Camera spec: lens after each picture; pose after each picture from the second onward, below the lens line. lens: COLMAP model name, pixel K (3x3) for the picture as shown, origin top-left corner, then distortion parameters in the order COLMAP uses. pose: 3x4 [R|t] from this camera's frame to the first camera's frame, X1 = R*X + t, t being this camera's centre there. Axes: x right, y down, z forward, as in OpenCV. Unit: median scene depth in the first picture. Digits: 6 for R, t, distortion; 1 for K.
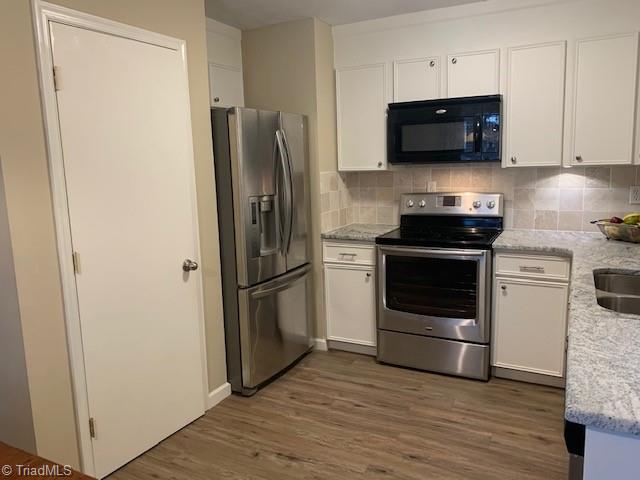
lens RADIAL K [[496.7, 0, 324.3], [0, 496.7, 236.9], [0, 0, 1]] dist [0.099517, -0.111446]
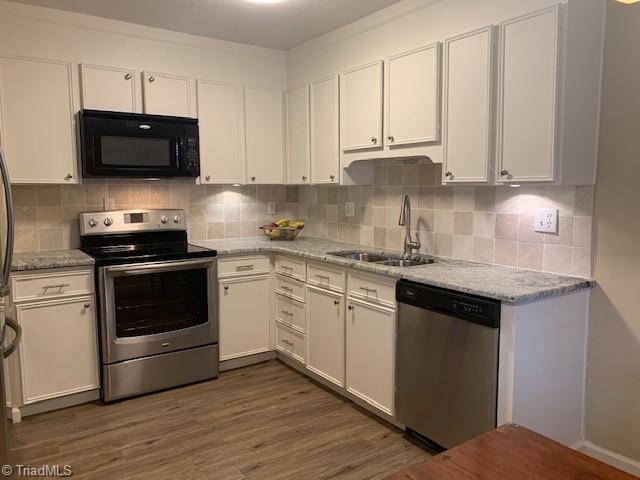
lens RADIAL K [[496.7, 0, 324.3], [0, 496.7, 236.9], [0, 0, 1]] dist [0.099517, -0.111446]
pose [[0.483781, -0.065835, 0.872709, -0.484807], [0.124227, 0.992236, 0.005987, 0.005766], [-0.866327, 0.105518, 0.488204, 0.228074]]
